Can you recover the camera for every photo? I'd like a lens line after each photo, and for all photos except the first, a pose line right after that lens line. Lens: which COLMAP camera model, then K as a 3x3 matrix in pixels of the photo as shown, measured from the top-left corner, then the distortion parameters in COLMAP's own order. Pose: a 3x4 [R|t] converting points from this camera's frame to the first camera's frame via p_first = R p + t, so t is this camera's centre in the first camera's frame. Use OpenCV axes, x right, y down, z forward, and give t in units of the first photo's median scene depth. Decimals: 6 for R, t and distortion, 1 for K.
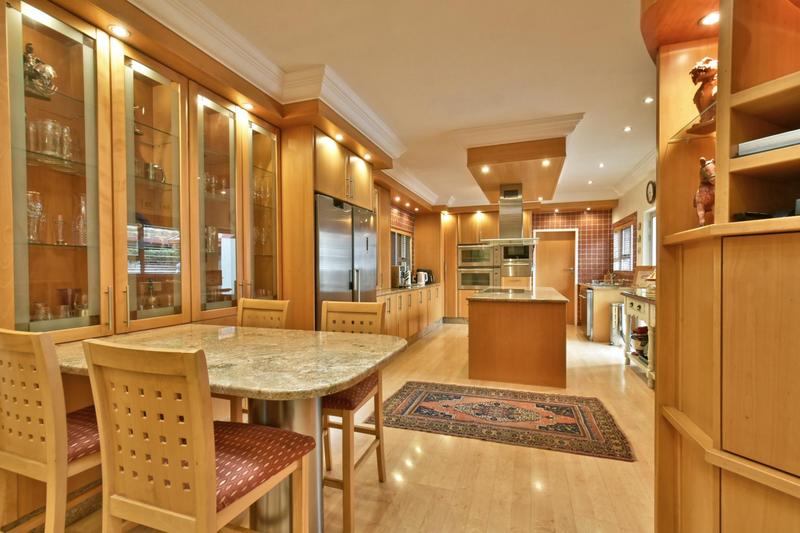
lens RADIAL K [[361.4, 0, 396.9], [0, 361.4, 276.7], [0, 0, 1]] dist [0.003154, 0.001210]
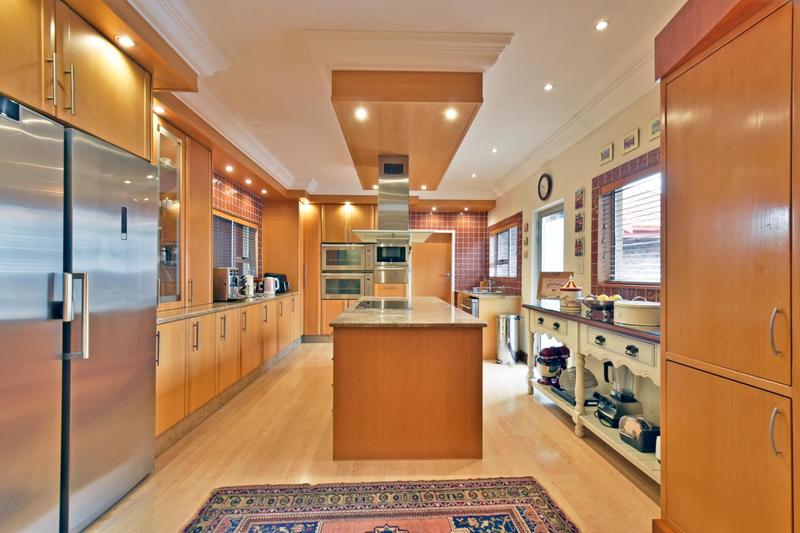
lens RADIAL K [[361.4, 0, 405.1], [0, 361.4, 277.2], [0, 0, 1]] dist [0.003154, 0.001210]
pose [[0.926313, 0.005245, 0.376719, 0.056103], [-0.001010, 0.999934, -0.011438, -0.005957], [-0.376754, 0.010215, 0.926257, 0.272516]]
